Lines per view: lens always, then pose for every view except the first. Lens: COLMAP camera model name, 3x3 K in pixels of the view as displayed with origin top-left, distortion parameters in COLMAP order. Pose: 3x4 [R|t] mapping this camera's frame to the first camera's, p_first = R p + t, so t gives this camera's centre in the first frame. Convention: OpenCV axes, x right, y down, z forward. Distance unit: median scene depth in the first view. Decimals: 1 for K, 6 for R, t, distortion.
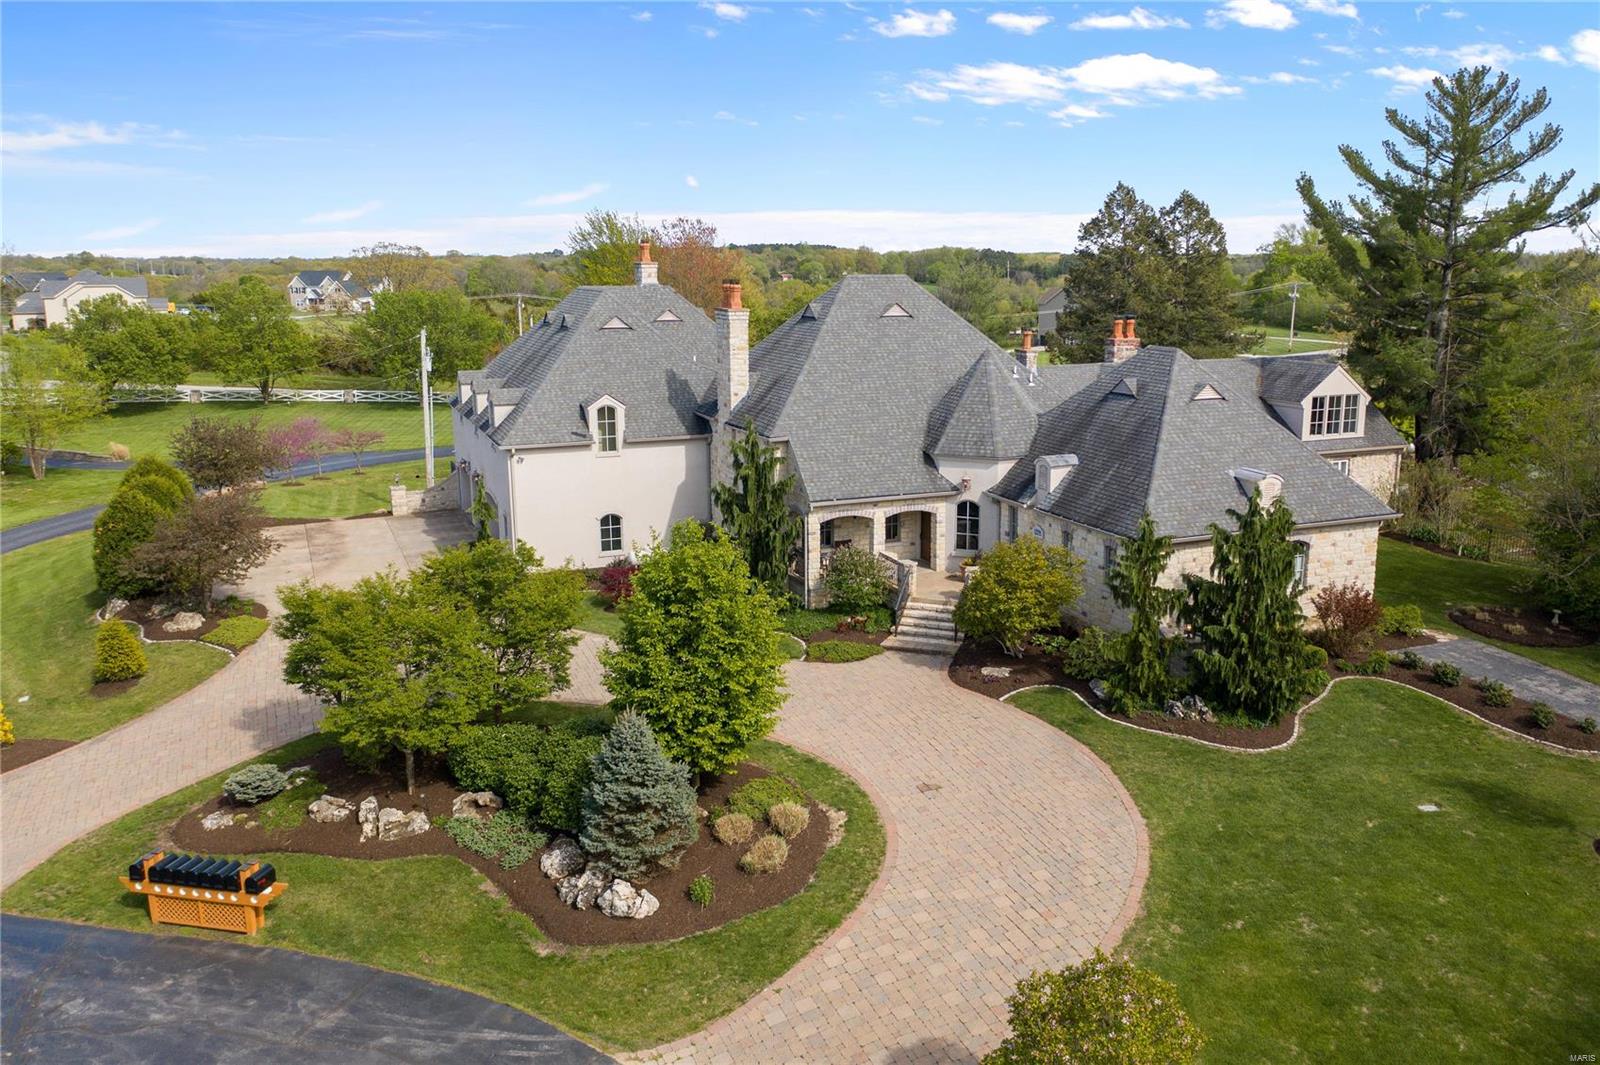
lens RADIAL K [[1253.1, 0, 830.6], [0, 1253.1, 525.9], [0, 0, 1]] dist [-0.016836, -0.000675]
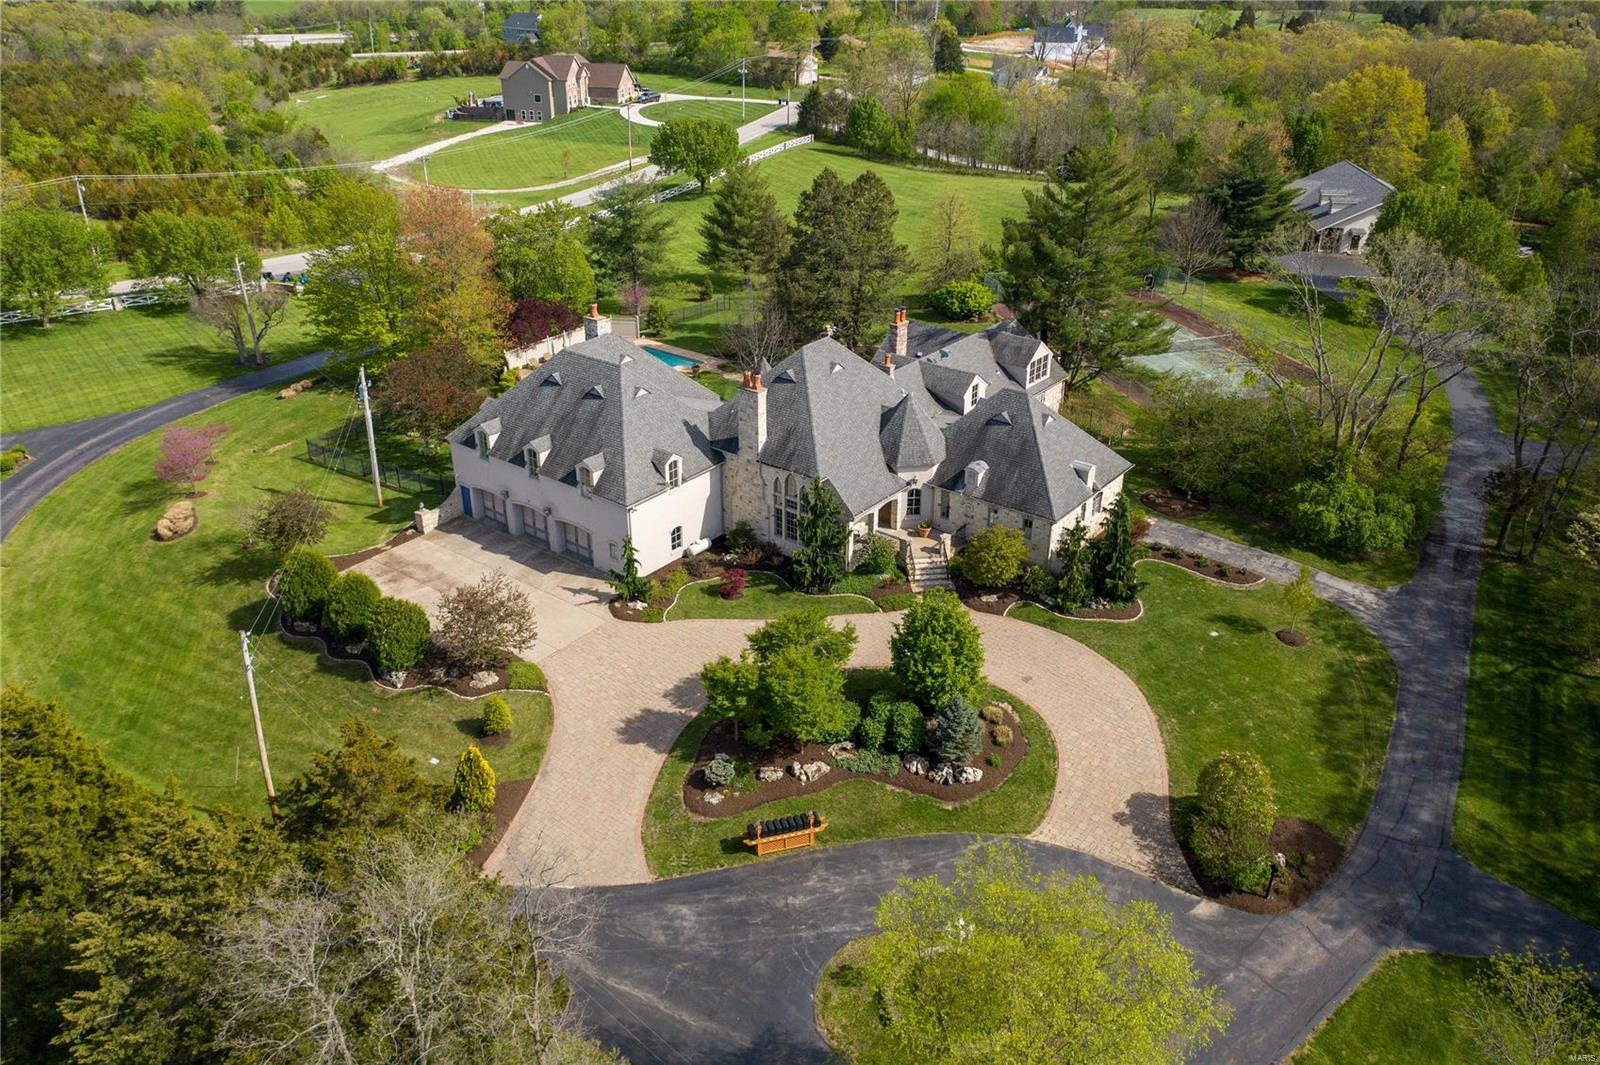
lens RADIAL K [[1253.1, 0, 816.1], [0, 1253.1, 517.1], [0, 0, 1]] dist [-0.016836, -0.000675]
pose [[0.876729, -0.206524, 0.434389, -0.820286], [0.097892, 0.960839, 0.259242, -0.475373], [-0.470917, -0.184762, 0.862612, -0.444619]]
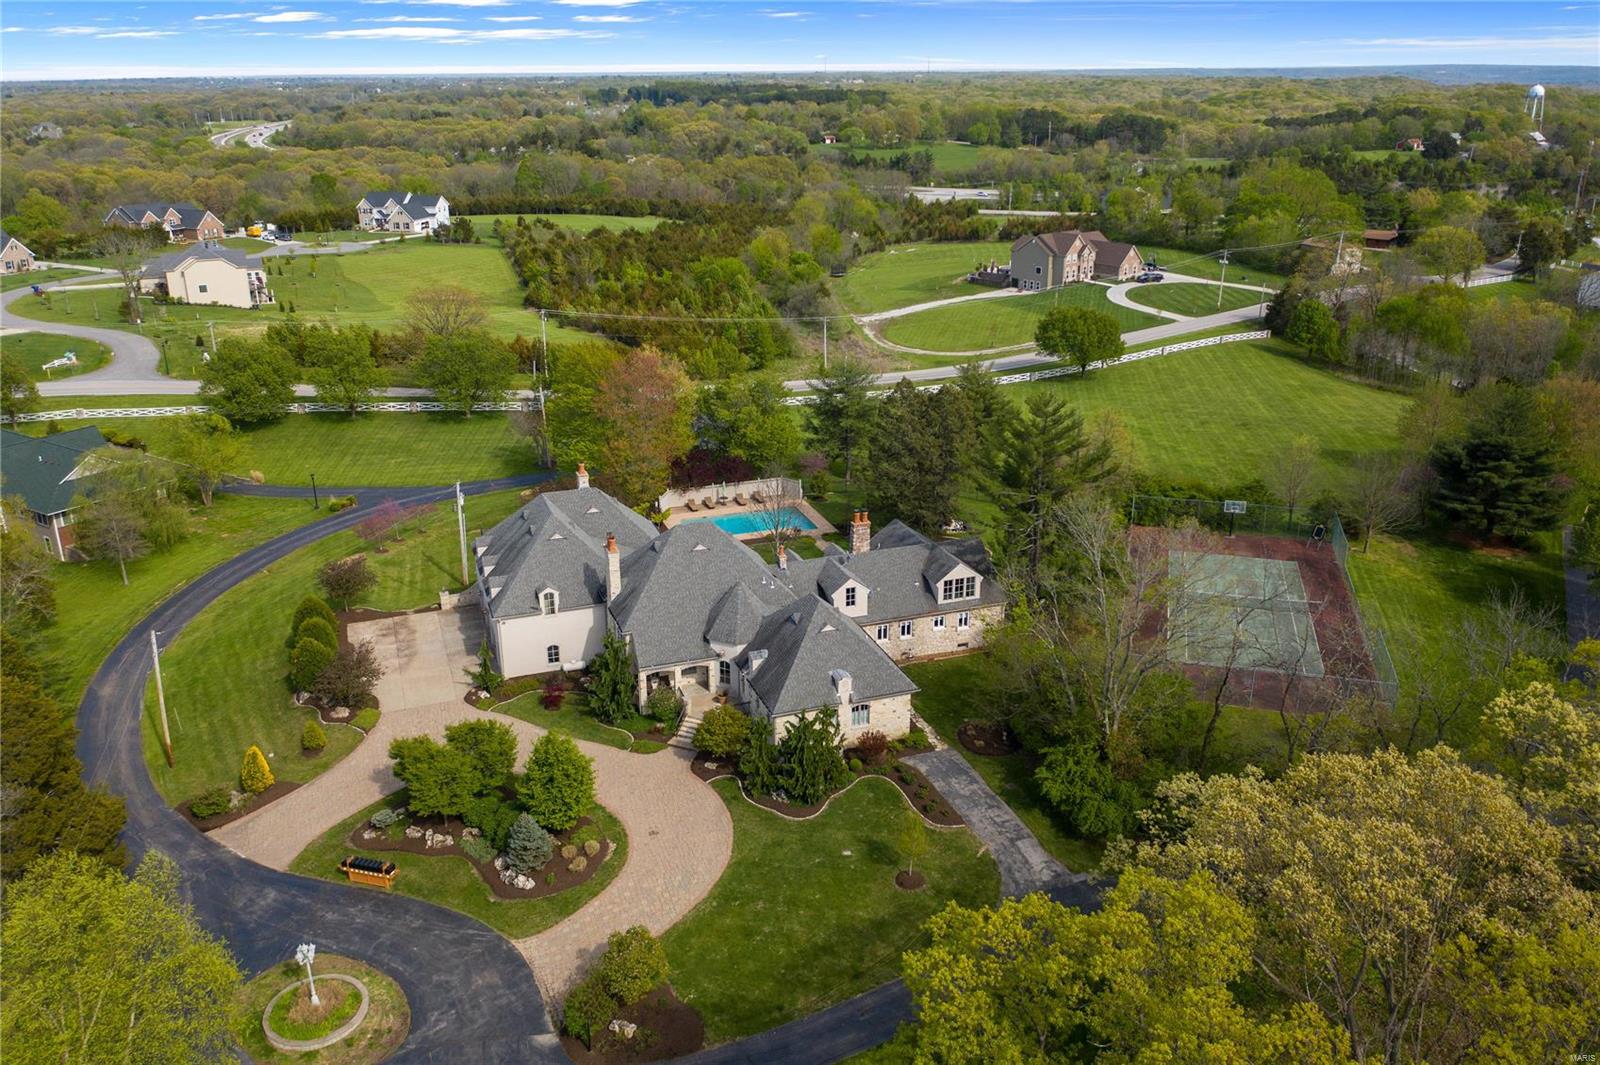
lens RADIAL K [[1253.1, 0, 814.0], [0, 1253.1, 523.3], [0, 0, 1]] dist [-0.016836, -0.000675]
pose [[0.997966, 0.022603, -0.059600, 0.395890], [-0.014374, 0.990736, 0.135041, -0.548968], [0.062100, -0.133909, 0.989046, -0.996020]]
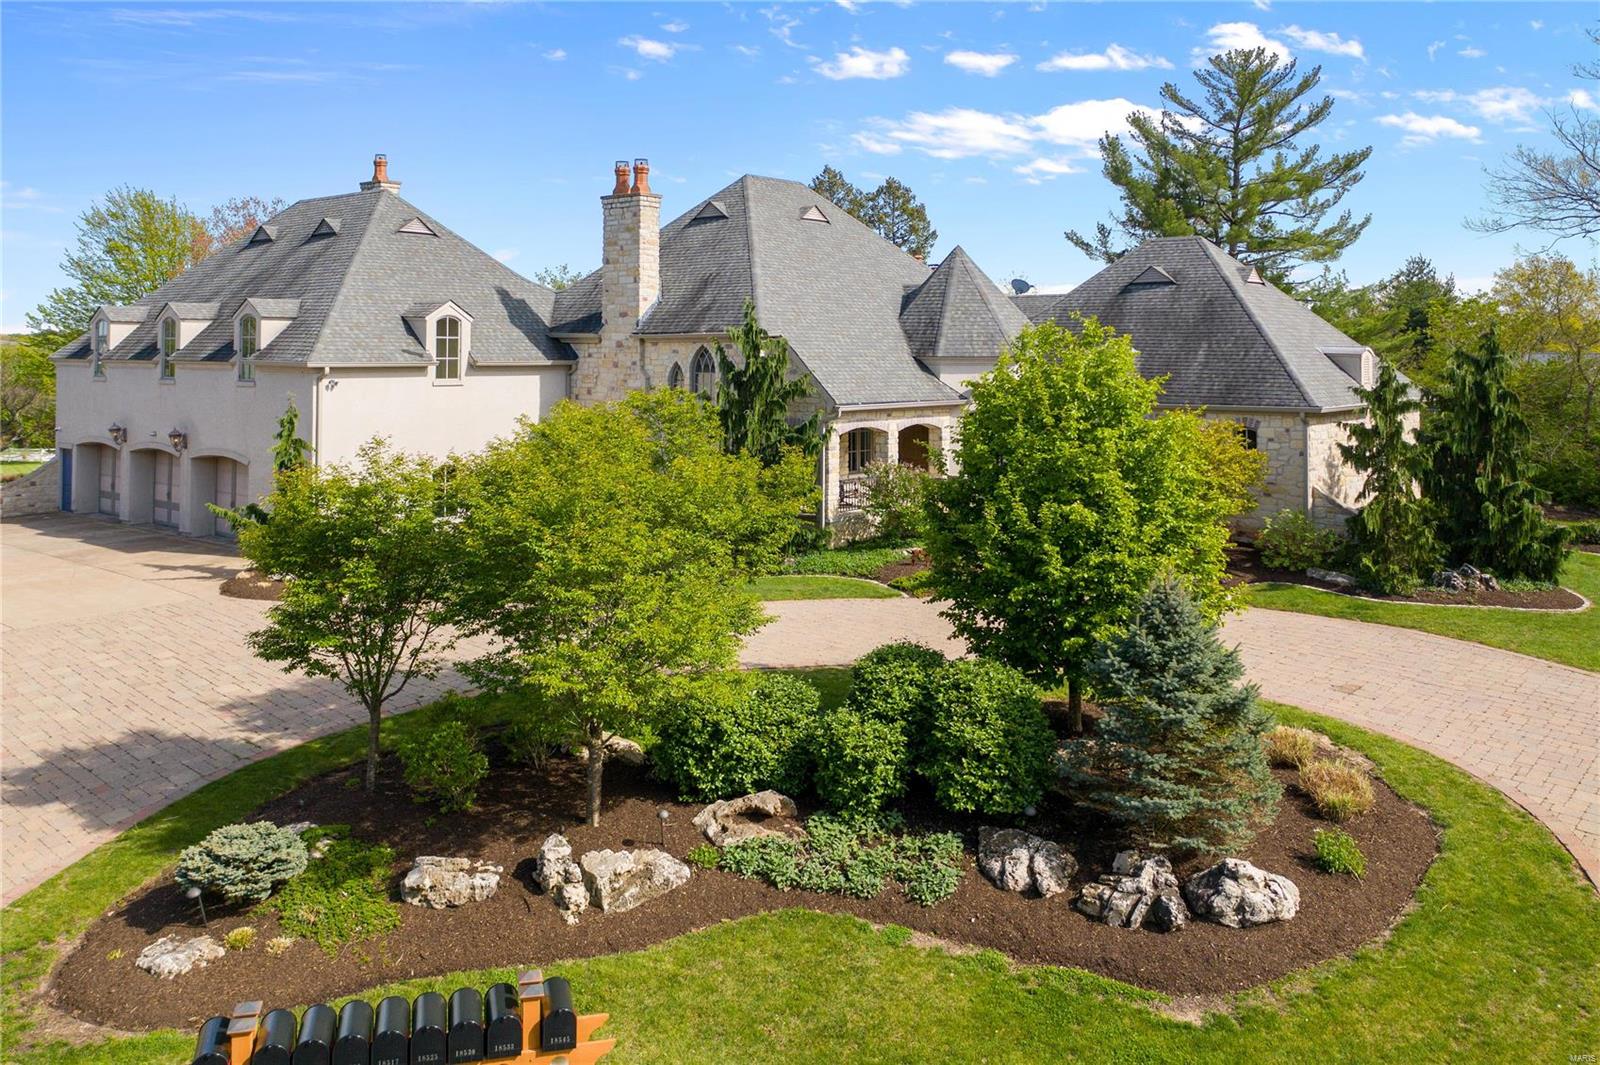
lens RADIAL K [[1253.1, 0, 813.6], [0, 1253.1, 498.8], [0, 0, 1]] dist [-0.016836, -0.000675]
pose [[0.894024, -0.035774, 0.446589, -0.367807], [0.091966, 0.990233, -0.104785, 0.111220], [-0.438479, 0.134751, 0.888582, 0.379975]]
